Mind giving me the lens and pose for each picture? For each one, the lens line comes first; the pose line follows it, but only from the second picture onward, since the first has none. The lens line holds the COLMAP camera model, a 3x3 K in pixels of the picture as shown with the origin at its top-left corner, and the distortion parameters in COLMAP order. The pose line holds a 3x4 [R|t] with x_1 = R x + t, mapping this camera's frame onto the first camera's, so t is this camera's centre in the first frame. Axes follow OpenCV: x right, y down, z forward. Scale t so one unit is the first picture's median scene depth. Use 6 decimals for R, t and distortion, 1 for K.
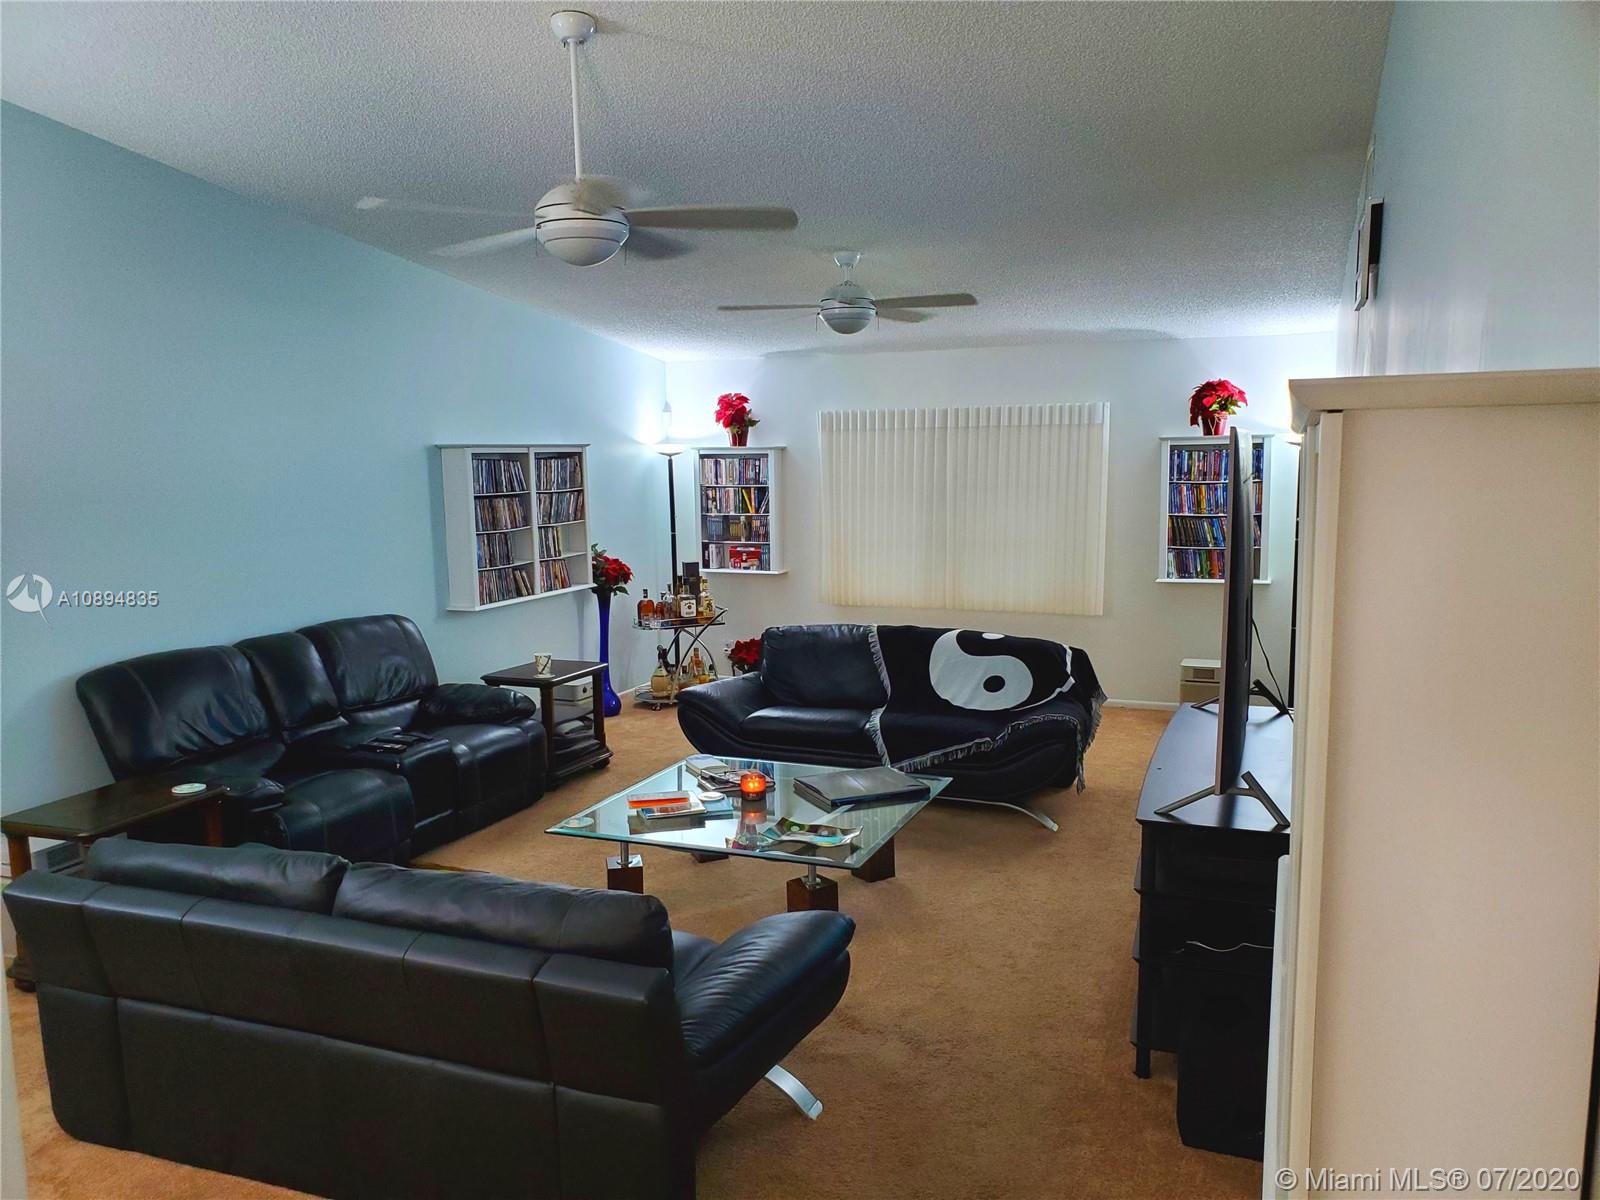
lens RADIAL K [[1218.5, 0, 800.0], [0, 1218.5, 600.0], [0, 0, 1]] dist [-0.005268, -0.001356]
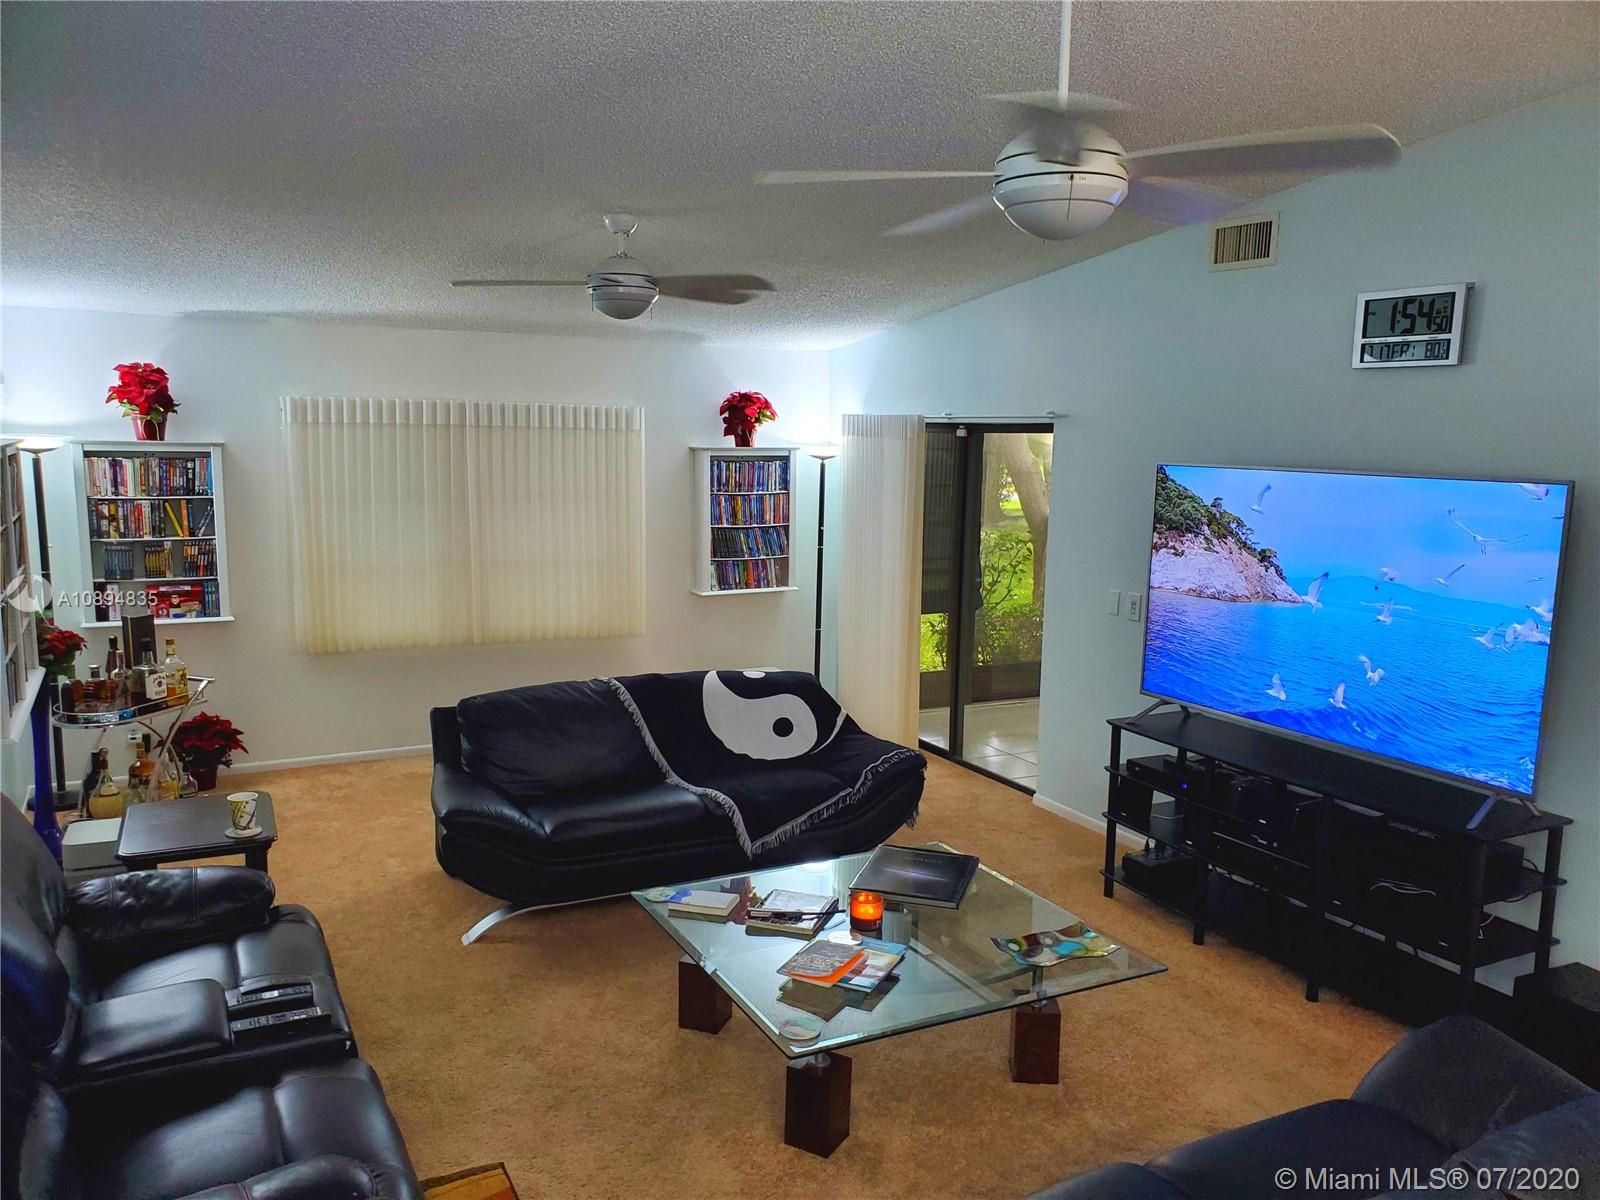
lens RADIAL K [[1178.8, 0, 800.0], [0, 1178.8, 600.0], [0, 0, 1]] dist [0.116598, -0.251100]
pose [[0.656464, -0.074365, 0.750683, -0.335025], [0.064585, 0.997016, 0.042289, -0.042442], [-0.751588, 0.020722, 0.659308, 0.290840]]
